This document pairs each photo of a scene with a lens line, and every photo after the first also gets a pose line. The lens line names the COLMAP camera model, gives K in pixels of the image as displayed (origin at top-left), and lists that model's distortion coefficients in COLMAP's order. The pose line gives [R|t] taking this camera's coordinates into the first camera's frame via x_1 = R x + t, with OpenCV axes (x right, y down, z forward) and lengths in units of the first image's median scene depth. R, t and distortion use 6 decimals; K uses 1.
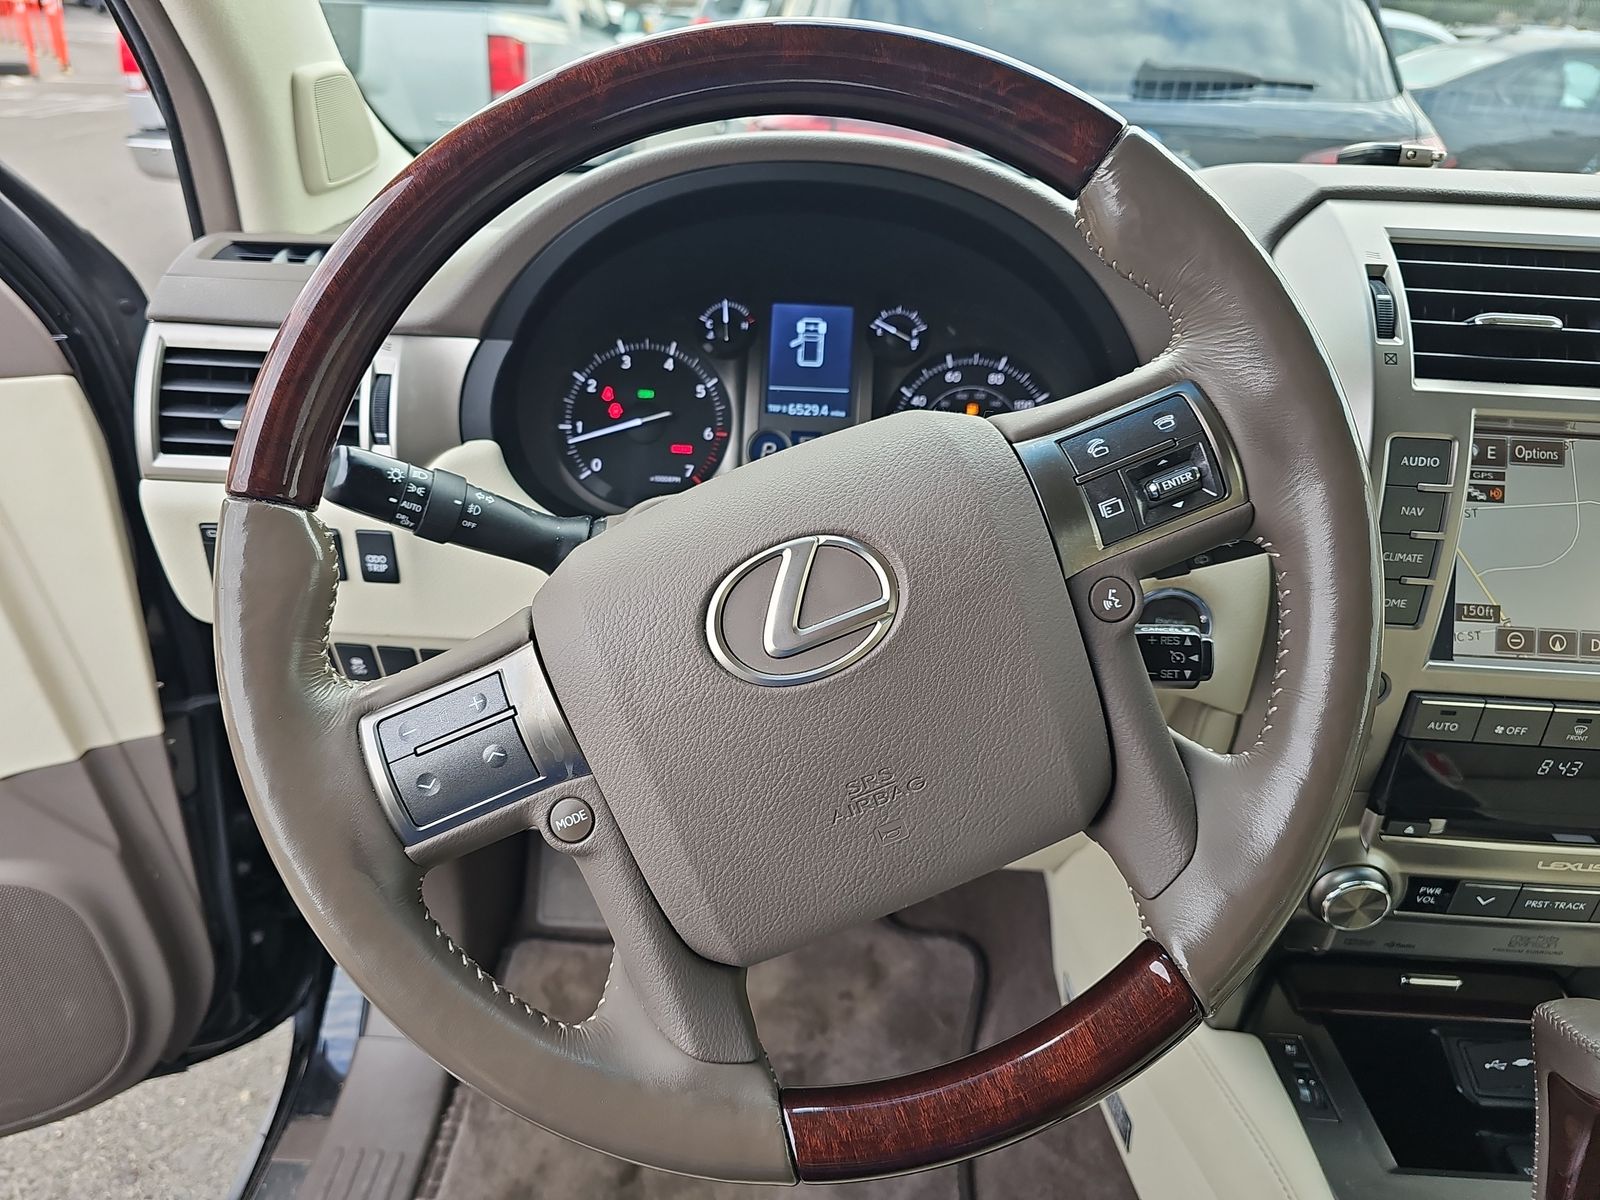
lens RADIAL K [[1111.3, 0, 800.0], [0, 1111.3, 600.0], [0, 0, 1]] dist [0.006402, 0.003615]
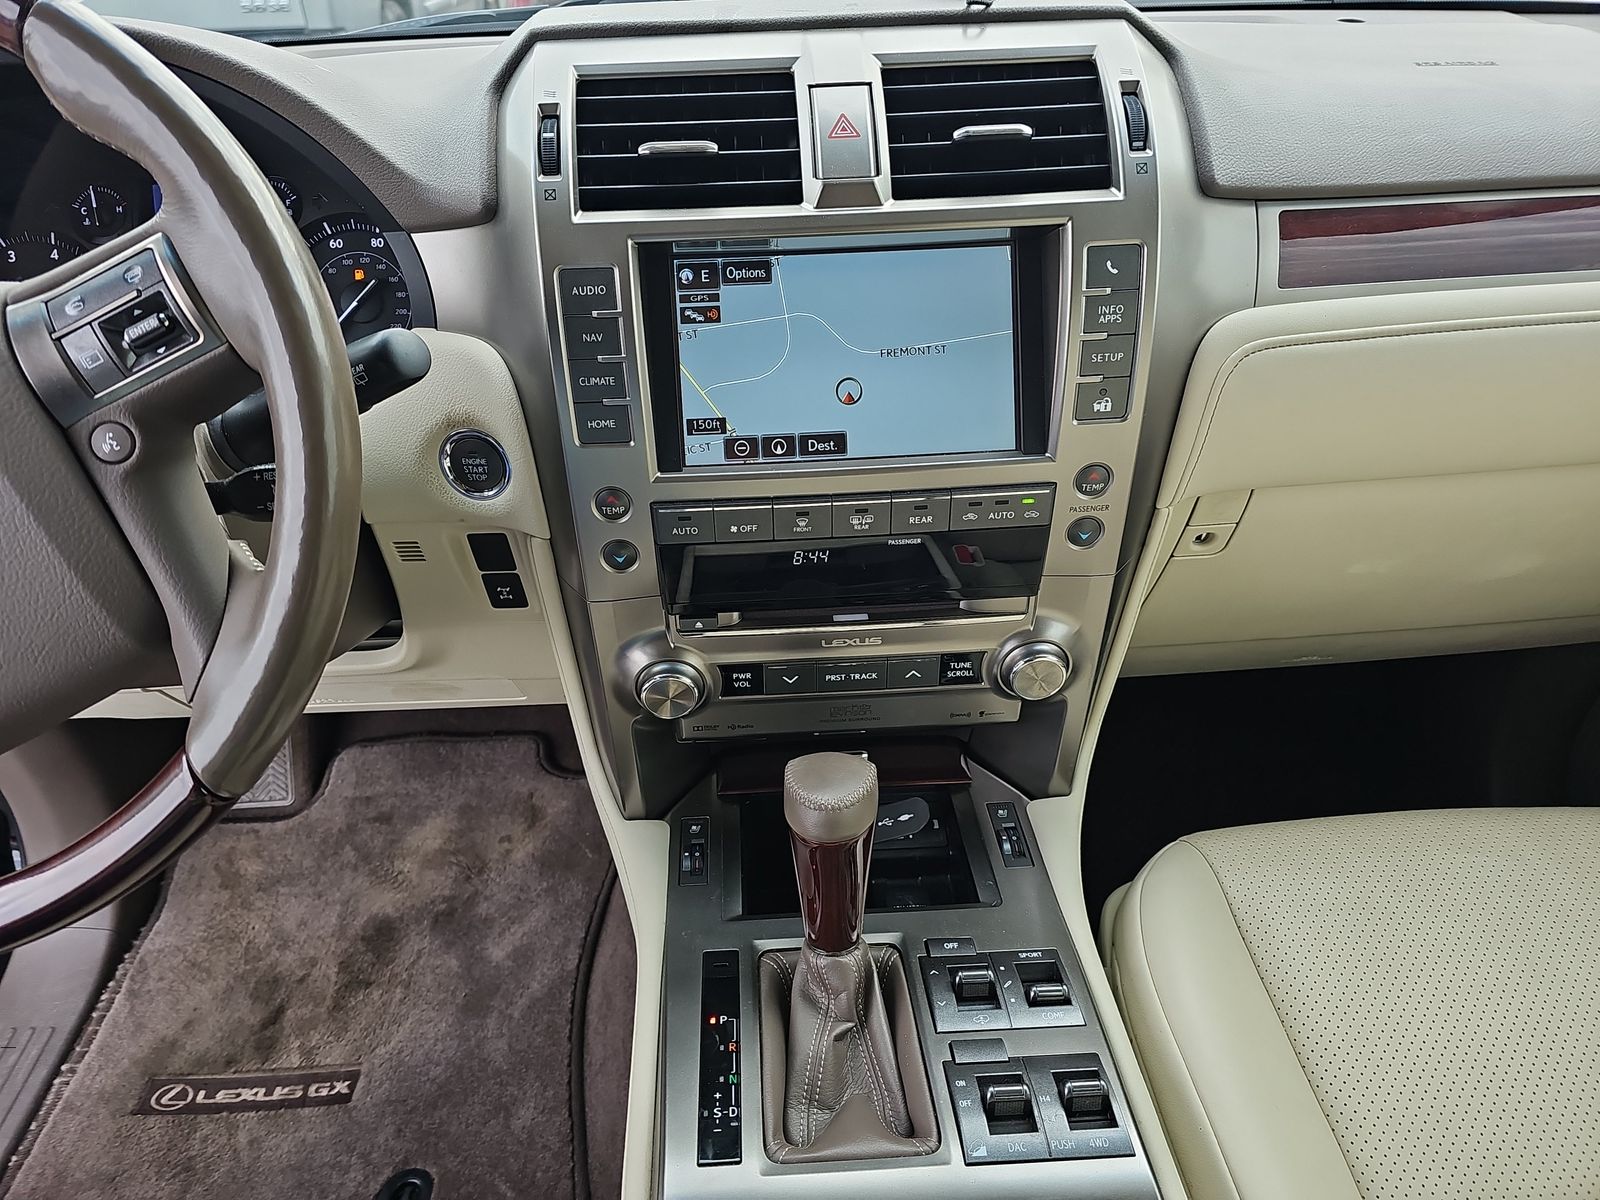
lens RADIAL K [[1097.7, 0, 800.0], [0, 1097.7, 600.0], [0, 0, 1]] dist [0.084868, -0.079741]
pose [[0.994060, -0.103544, 0.033505, 0.644400], [0.099167, 0.988625, 0.113079, 0.068036], [-0.044833, -0.109085, 0.993021, -0.112824]]
